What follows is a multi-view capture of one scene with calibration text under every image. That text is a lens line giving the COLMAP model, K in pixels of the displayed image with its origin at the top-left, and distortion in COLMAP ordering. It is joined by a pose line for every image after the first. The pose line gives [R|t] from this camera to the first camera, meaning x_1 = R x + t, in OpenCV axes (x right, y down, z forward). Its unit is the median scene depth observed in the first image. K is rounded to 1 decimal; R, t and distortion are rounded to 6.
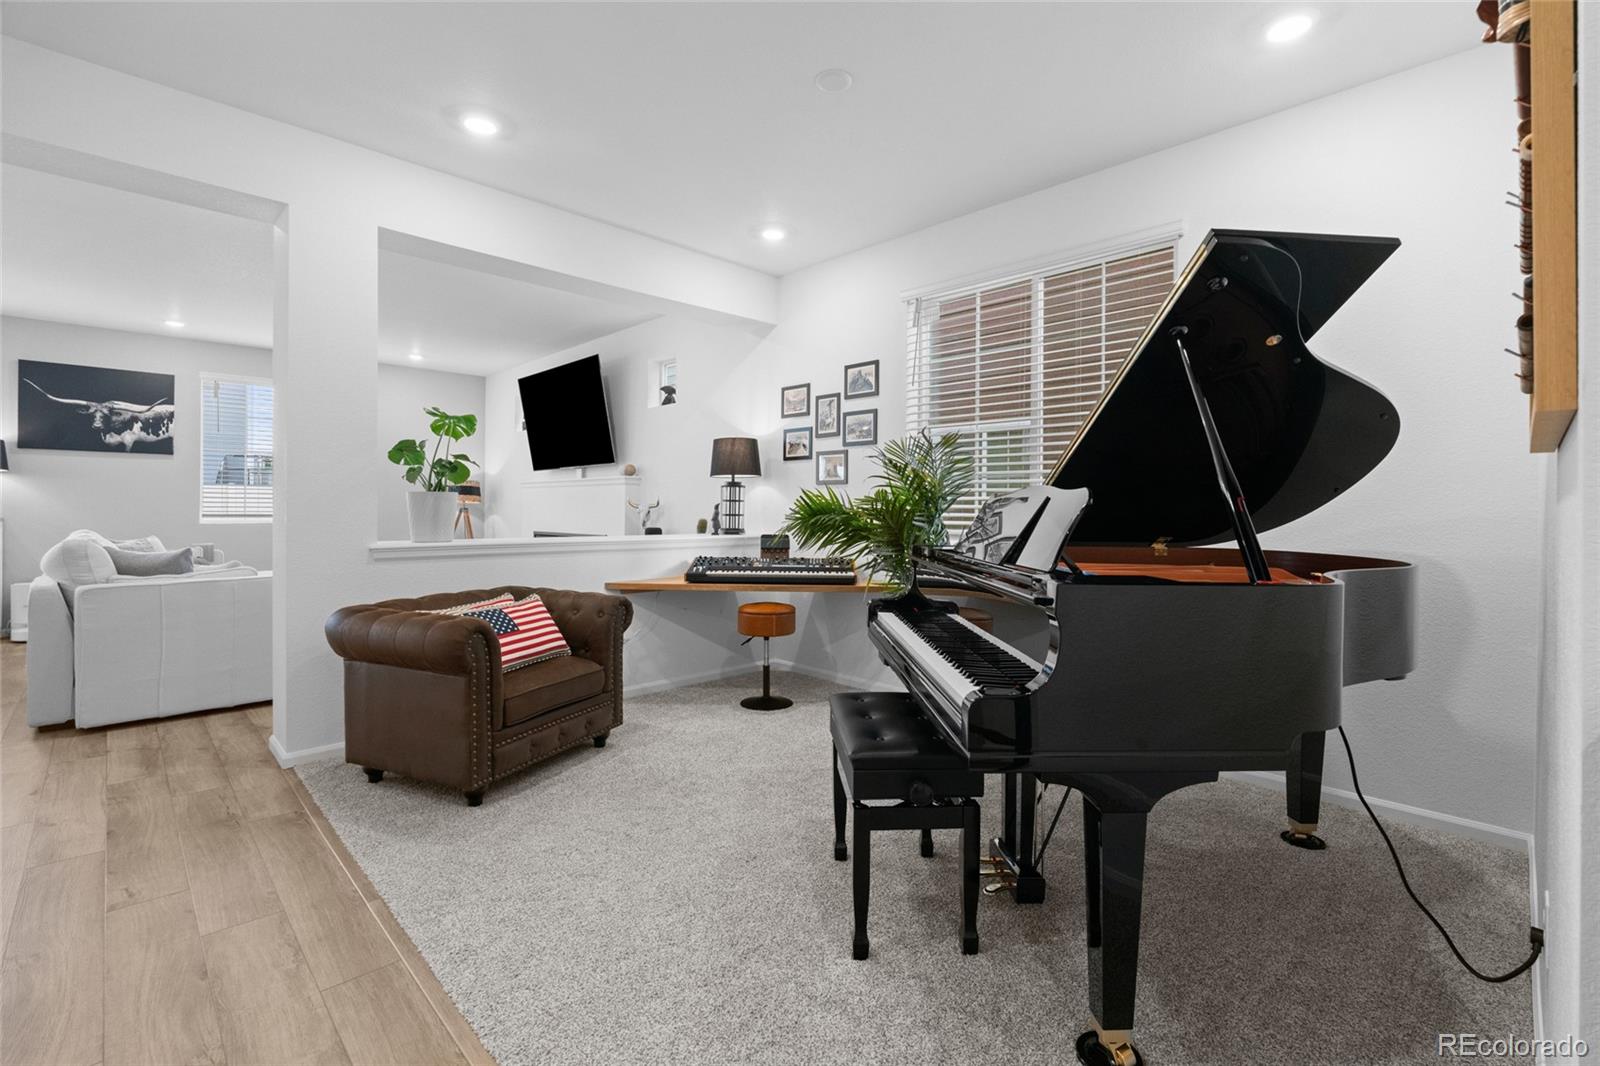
lens RADIAL K [[708.1, 0, 800.3], [0, 708.1, 512.6], [0, 0, 1]] dist [-0.006276, 0.000607]
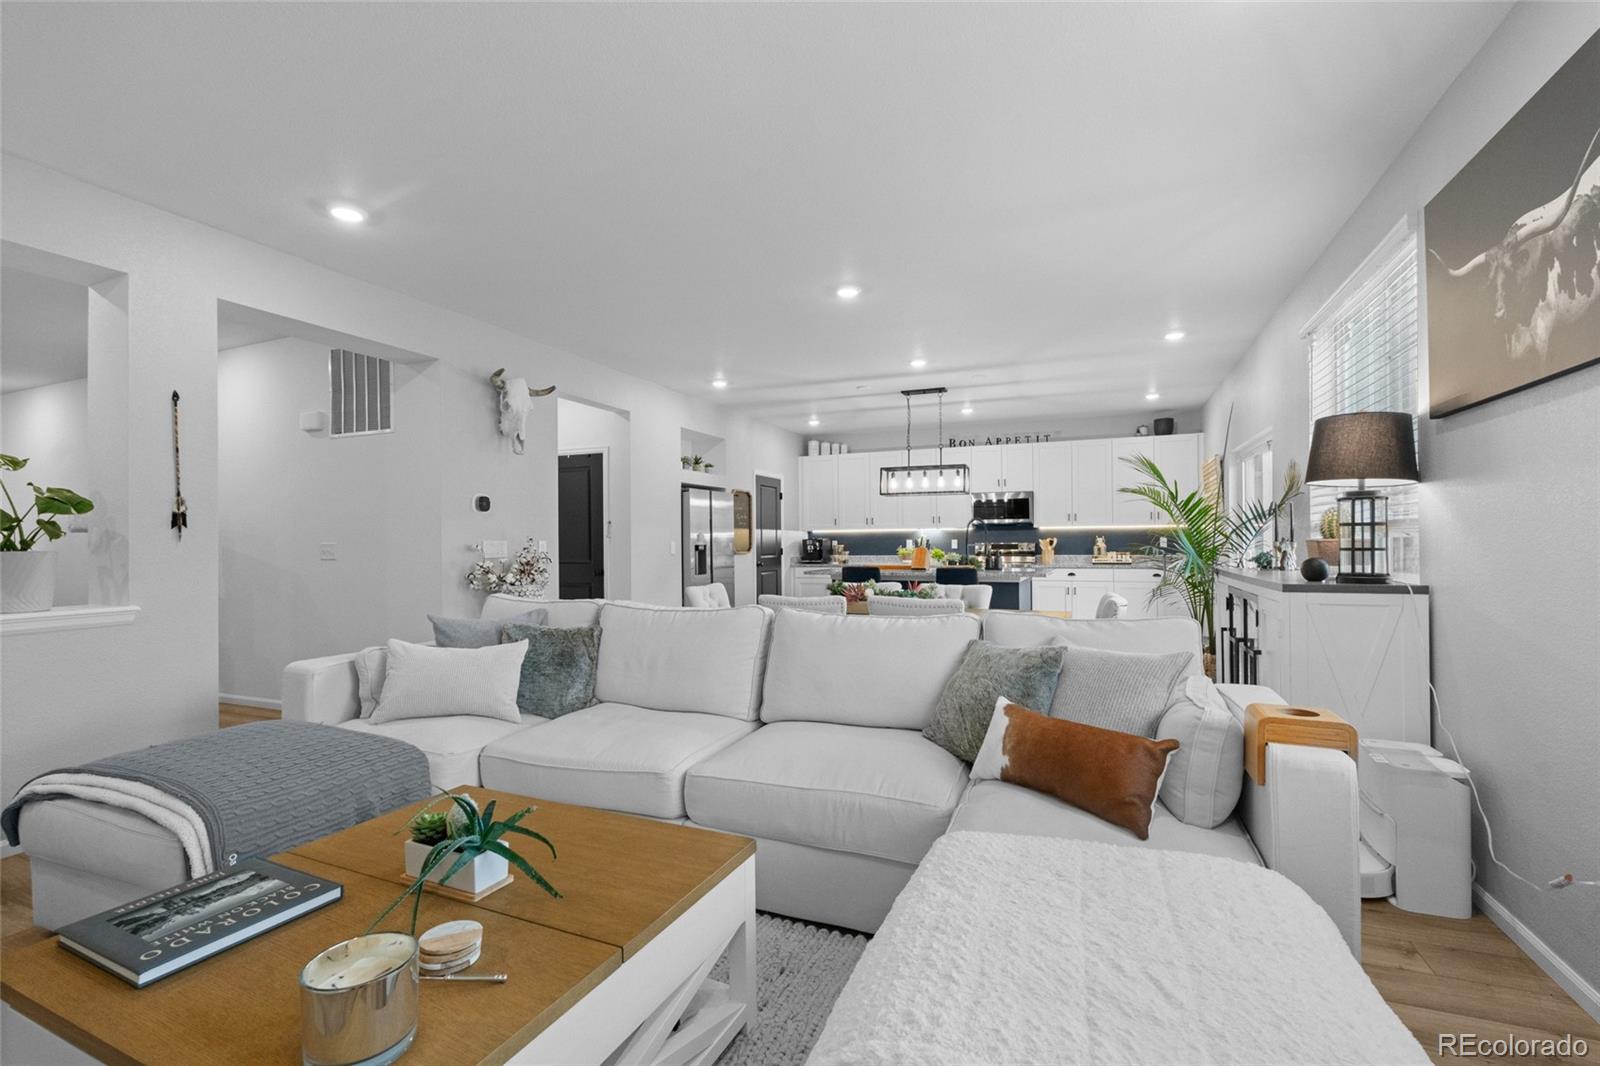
lens RADIAL K [[708.1, 0, 806.1], [0, 708.1, 522.4], [0, 0, 1]] dist [-0.006276, 0.000607]
pose [[-0.920740, -0.007438, -0.390105, -0.784862], [0.002469, 0.999687, -0.024886, -0.029136], [0.390168, -0.023877, -0.920434, 1.577137]]
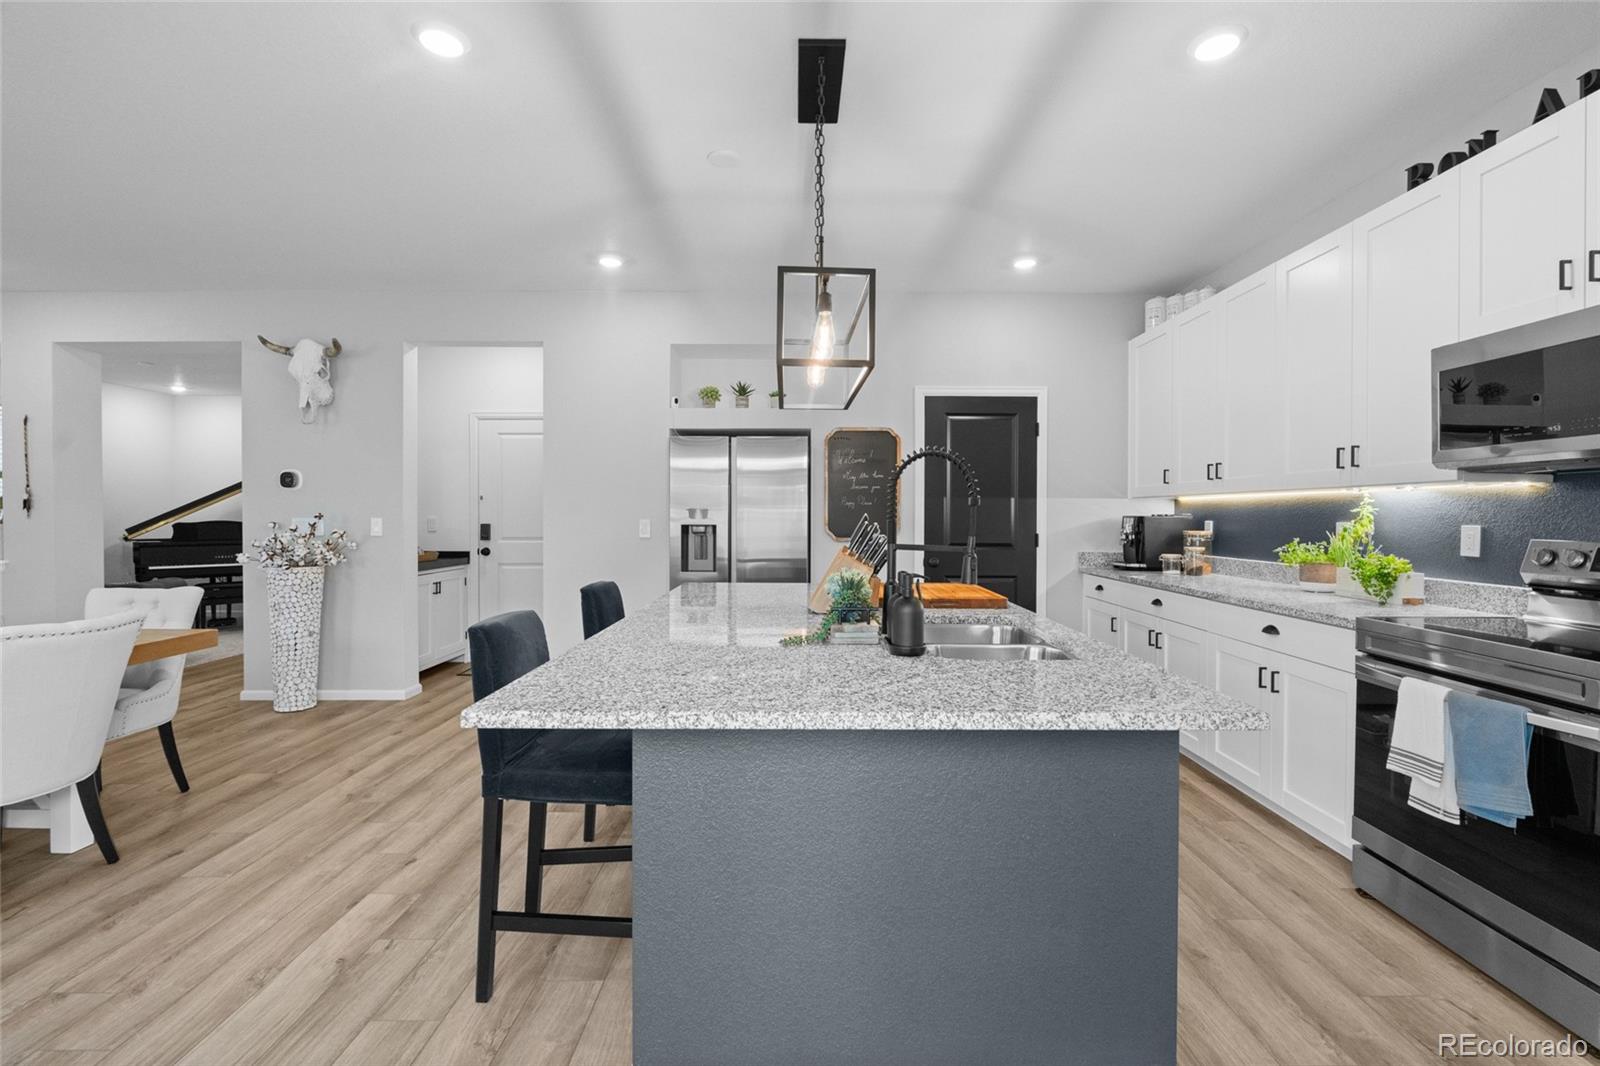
lens RADIAL K [[708.1, 0, 804.8], [0, 708.1, 518.9], [0, 0, 1]] dist [-0.006276, 0.000607]
pose [[-0.713430, -0.008815, 0.700671, -1.967507], [0.001877, 0.999893, 0.014491, -0.042084], [-0.700724, 0.011654, -0.713337, 0.646236]]
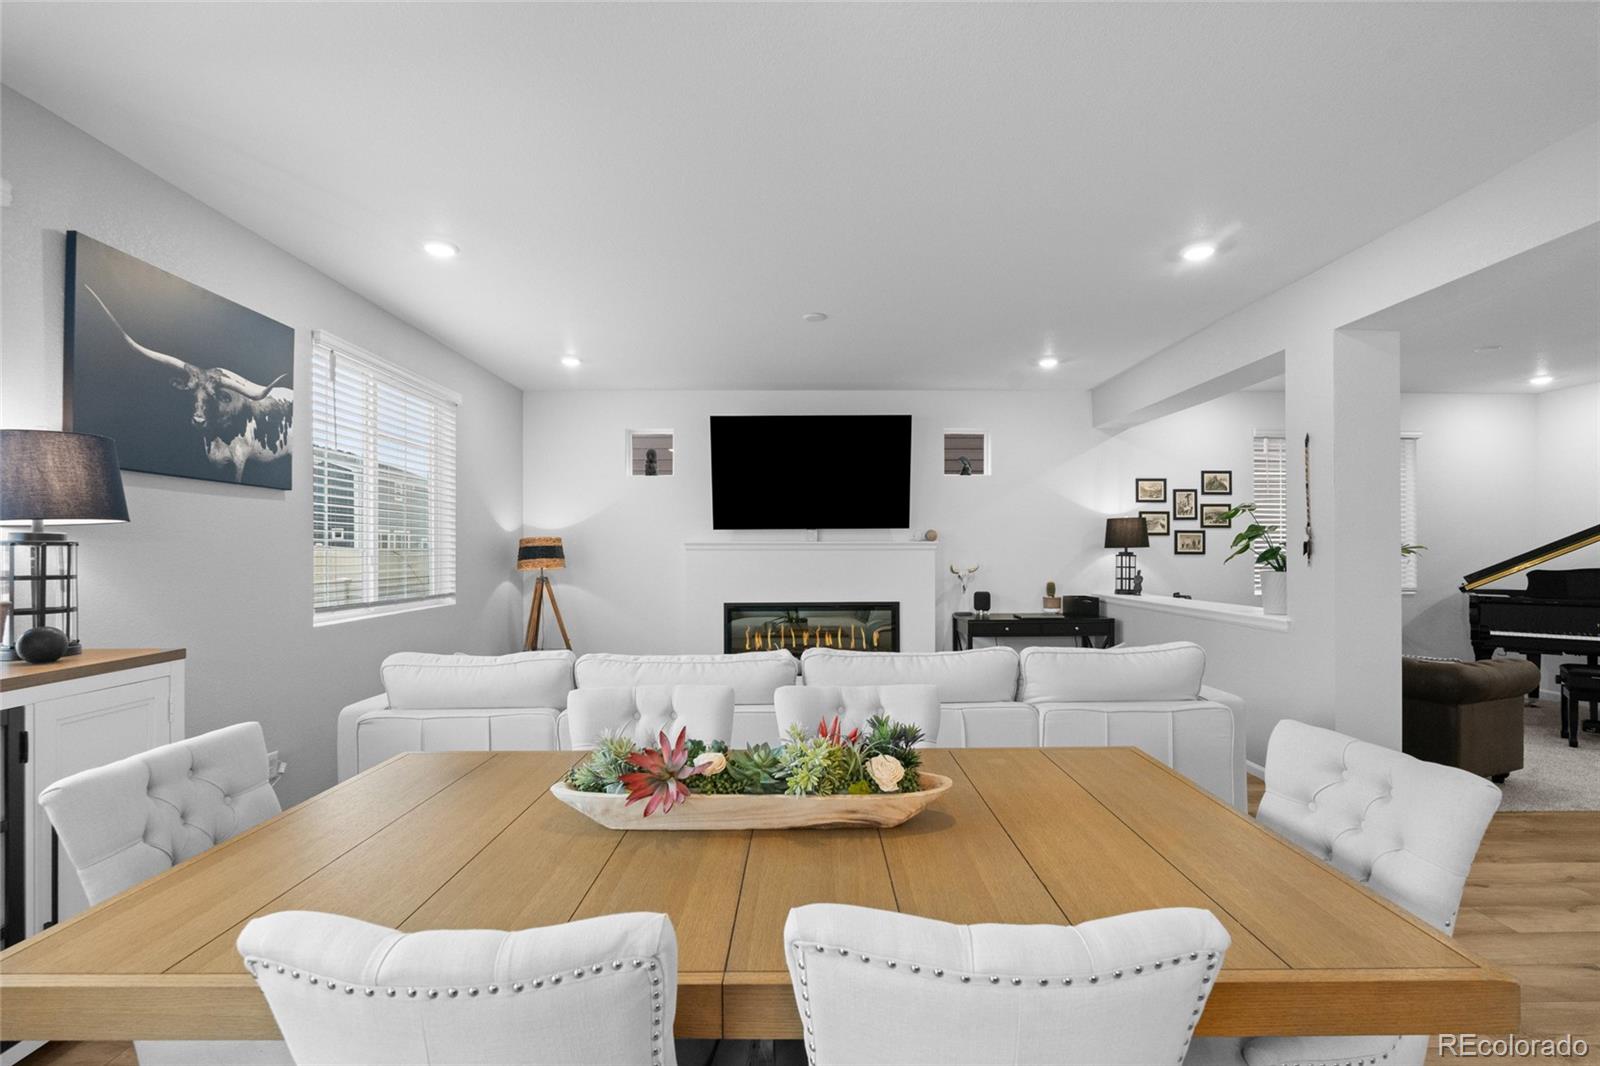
lens RADIAL K [[708.1, 0, 806.3], [0, 708.1, 548.8], [0, 0, 1]] dist [-0.006276, 0.000607]
pose [[0.687281, -0.004750, 0.726376, -1.425556], [0.008917, 0.999958, -0.001897, -0.053385], [-0.726337, 0.007781, 0.687294, 0.574633]]
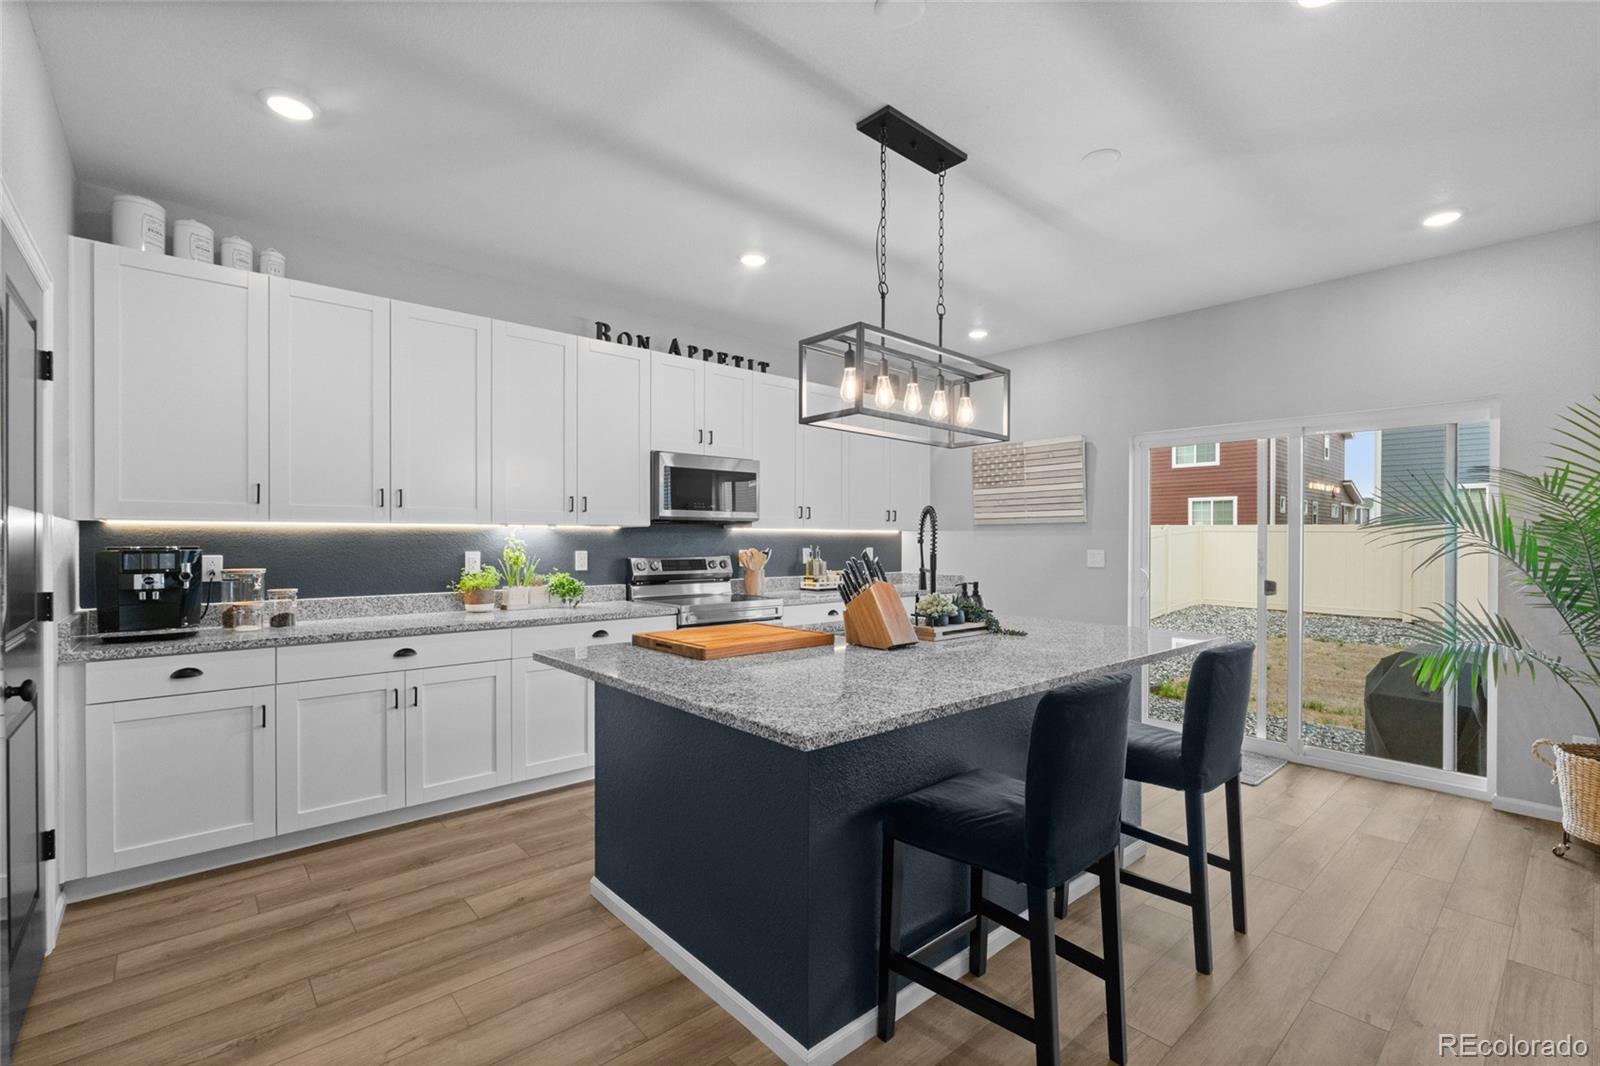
lens RADIAL K [[708.1, 0, 807.7], [0, 708.1, 535.7], [0, 0, 1]] dist [-0.006276, 0.000607]
pose [[-0.050180, -0.007606, -0.998711, -1.075252], [-0.009220, 0.999932, -0.007152, -0.044193], [0.998698, 0.008849, -0.050246, 0.222211]]
